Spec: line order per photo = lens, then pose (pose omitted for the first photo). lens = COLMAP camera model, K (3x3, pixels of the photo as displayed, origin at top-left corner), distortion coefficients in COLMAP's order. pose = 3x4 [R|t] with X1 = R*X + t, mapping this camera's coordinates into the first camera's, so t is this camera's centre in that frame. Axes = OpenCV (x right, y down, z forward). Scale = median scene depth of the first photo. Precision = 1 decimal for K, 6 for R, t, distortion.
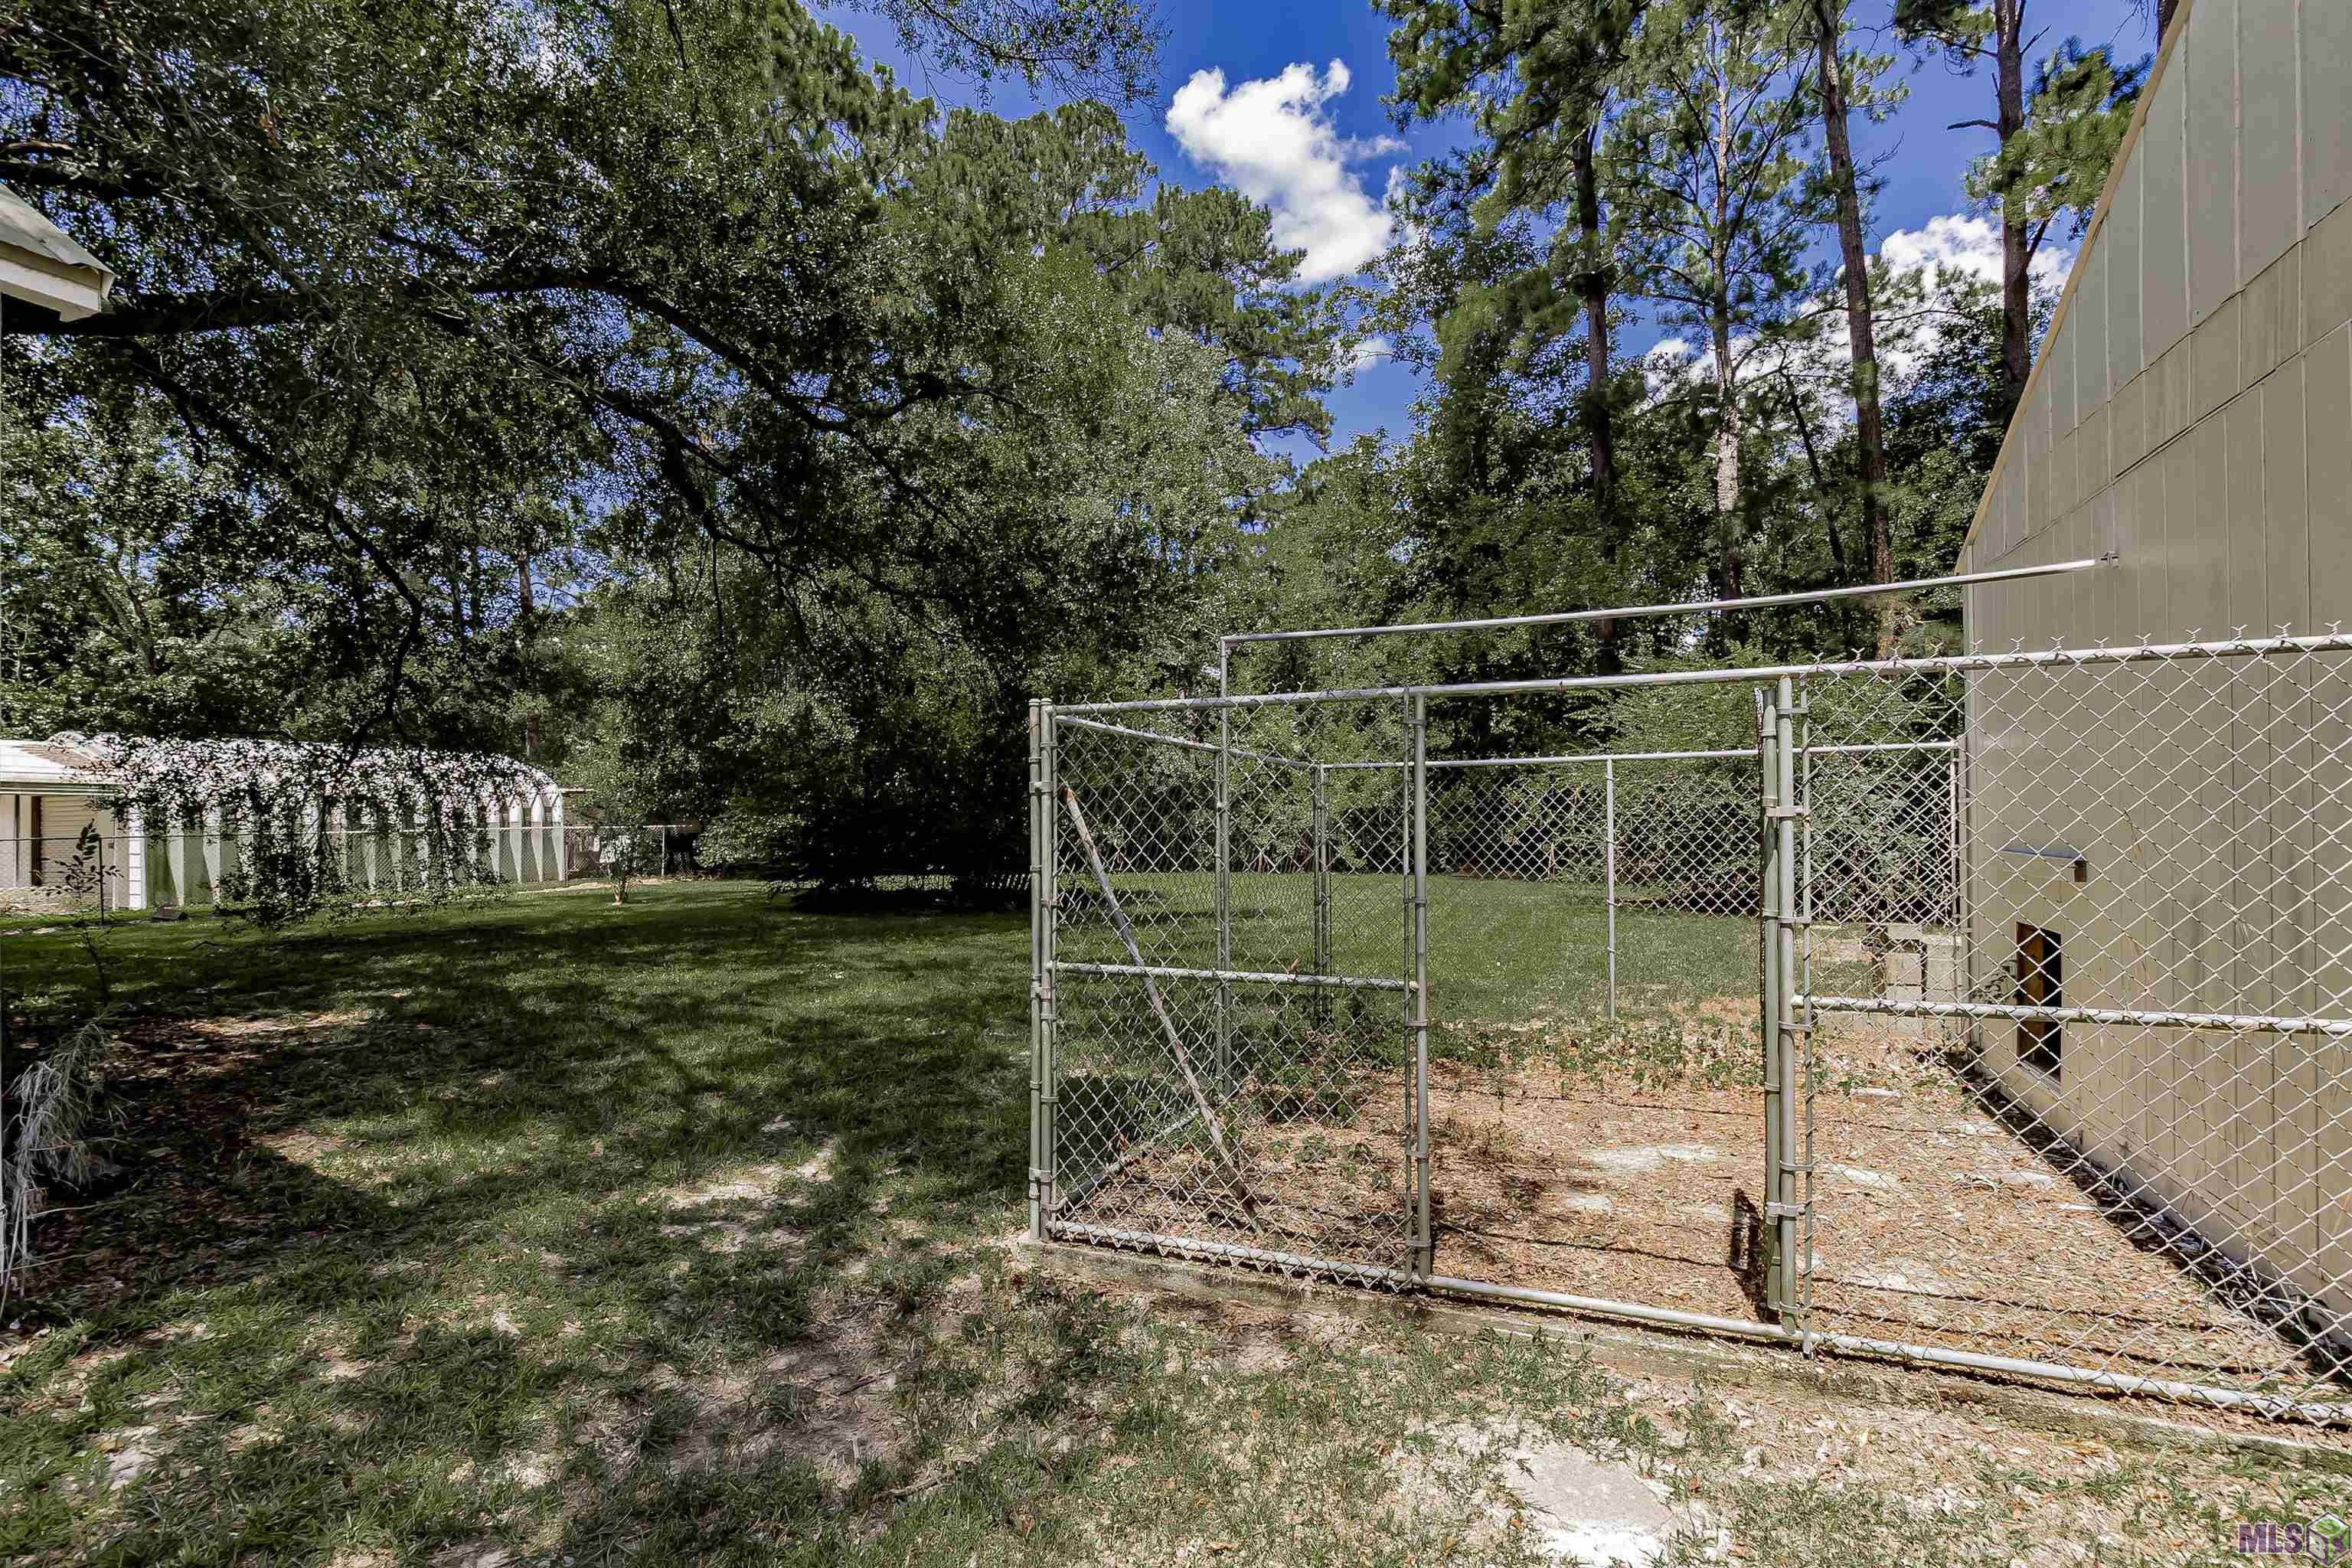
lens RADIAL K [[1046.1, 0, 1177.0], [0, 1046.1, 805.9], [0, 0, 1]] dist [-0.000391, 0.000001]
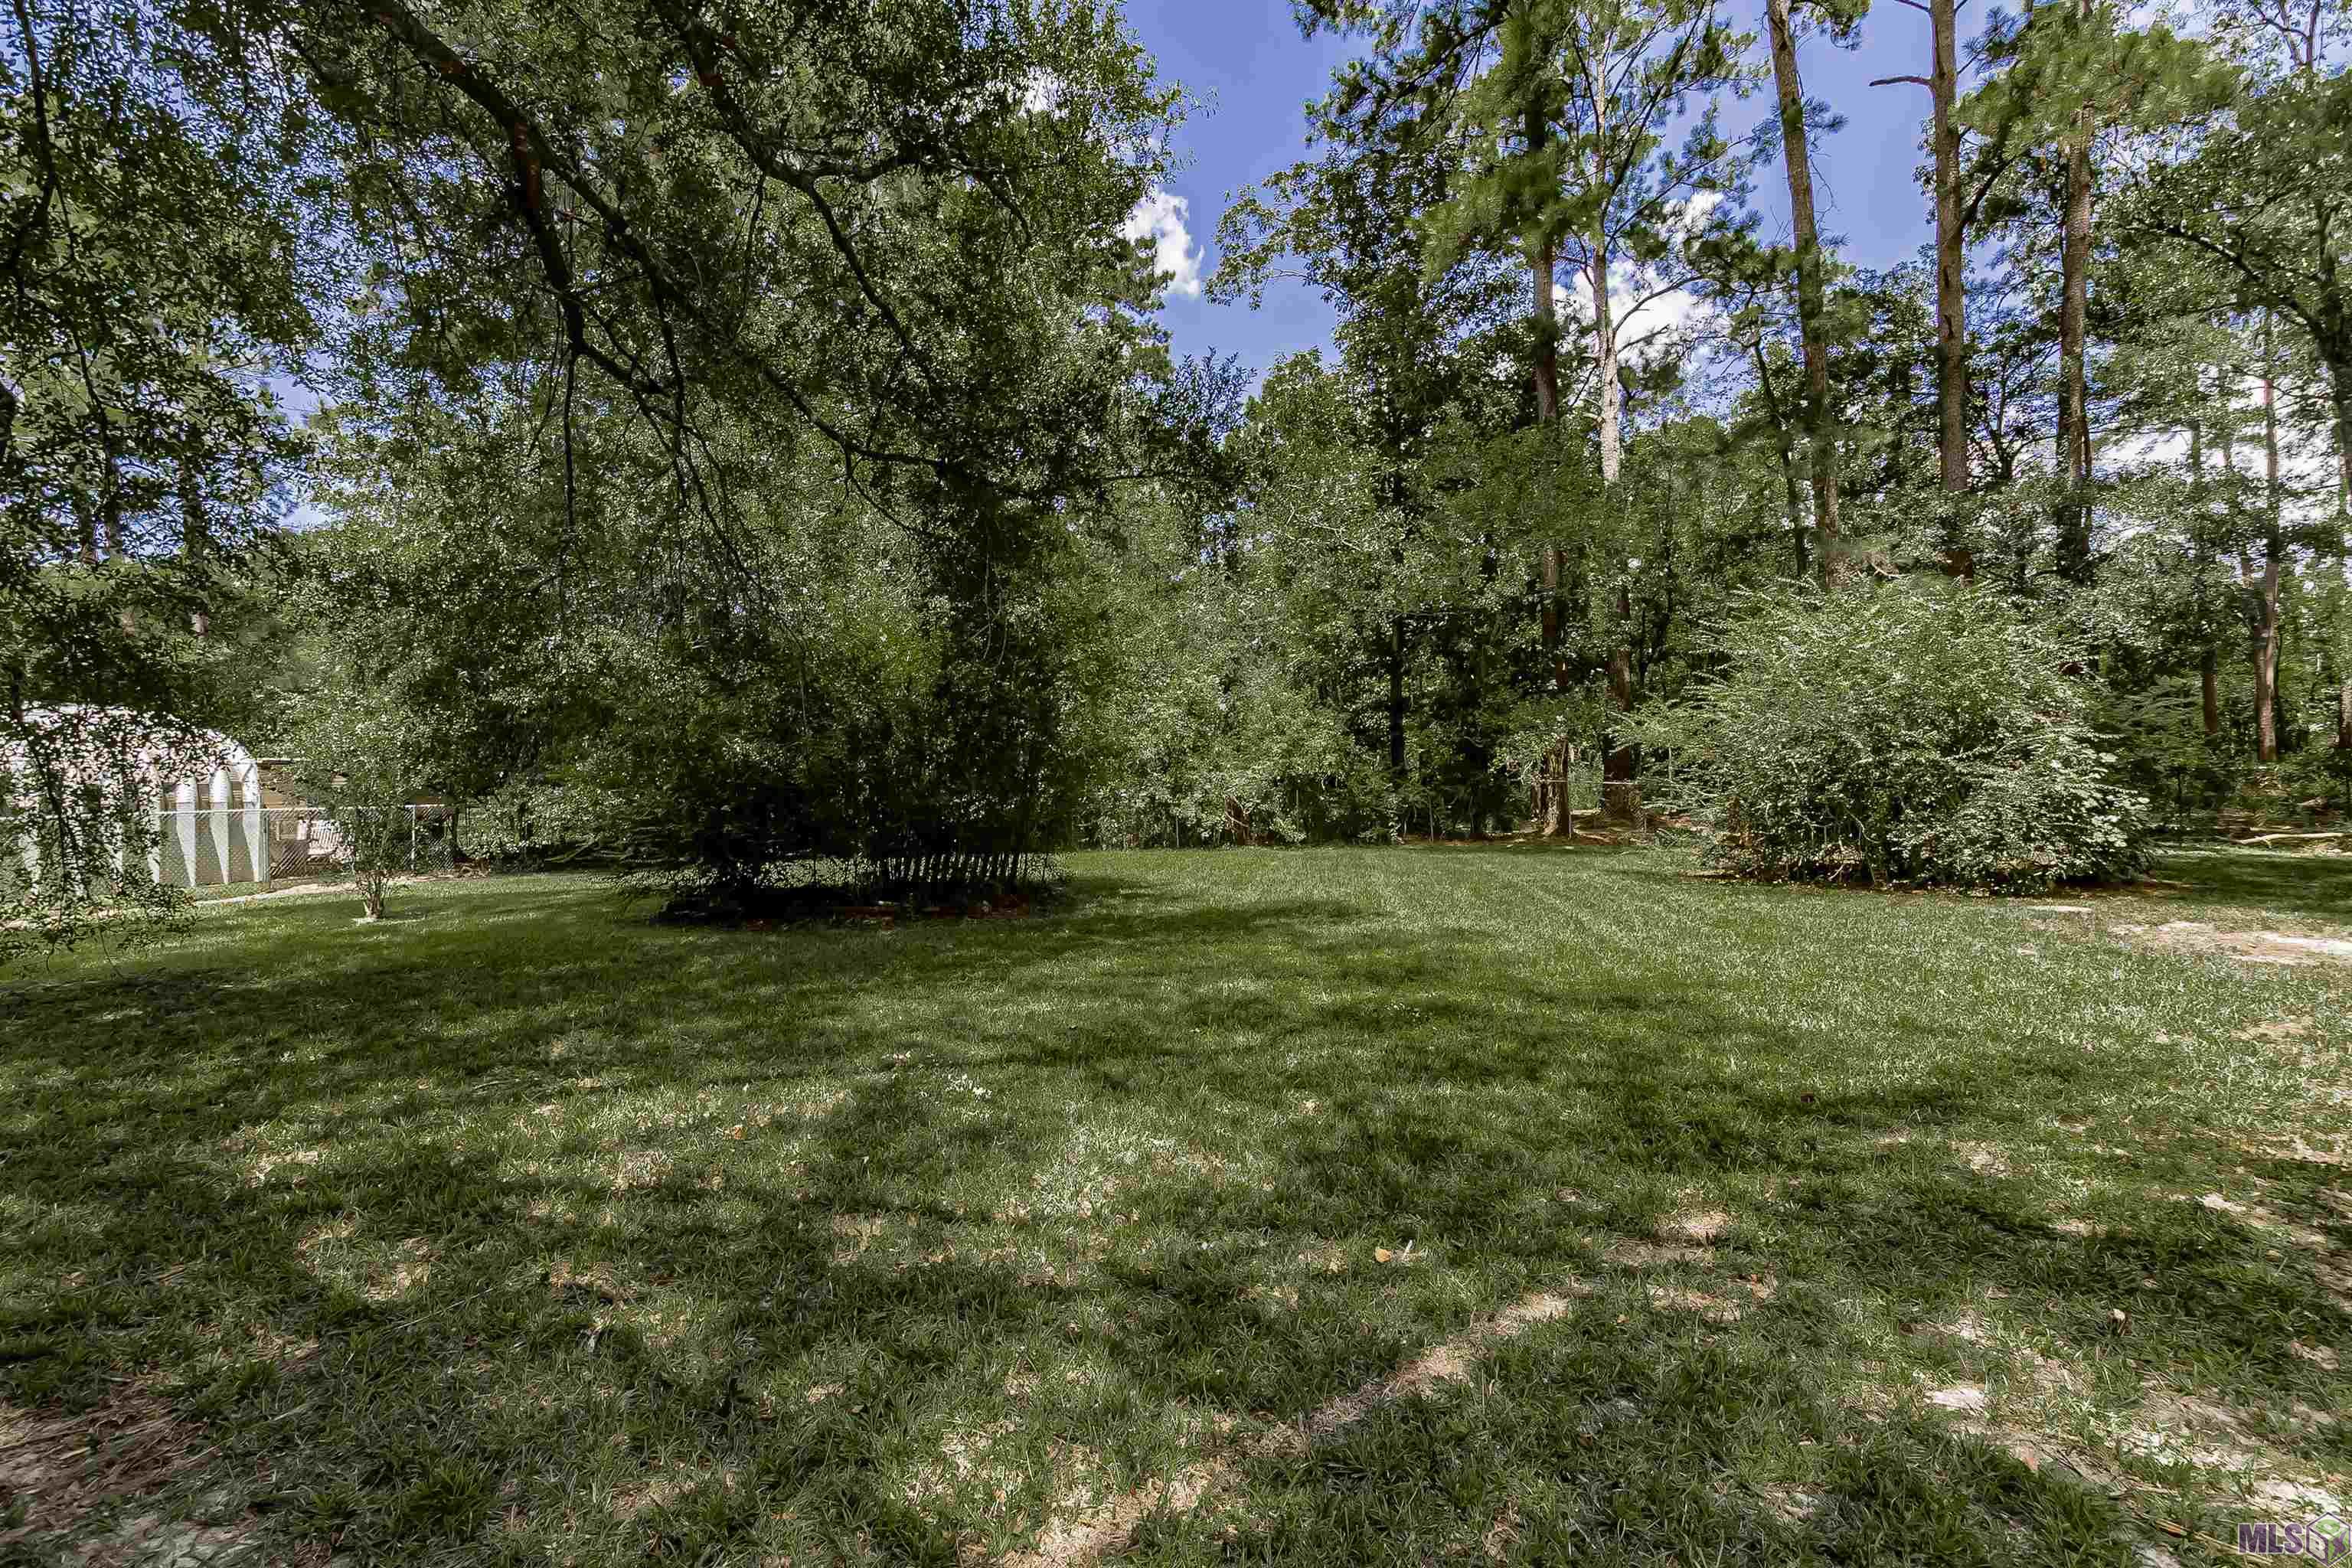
lens RADIAL K [[1040.0, 0, 1170.9], [0, 1040.0, 775.7], [0, 0, 1]] dist [-0.001513, -0.000291]
pose [[0.979147, -0.008710, 0.202967, -0.108553], [0.009027, 0.999959, -0.000637, 0.002828], [-0.202953, 0.002456, 0.979185, 0.155103]]
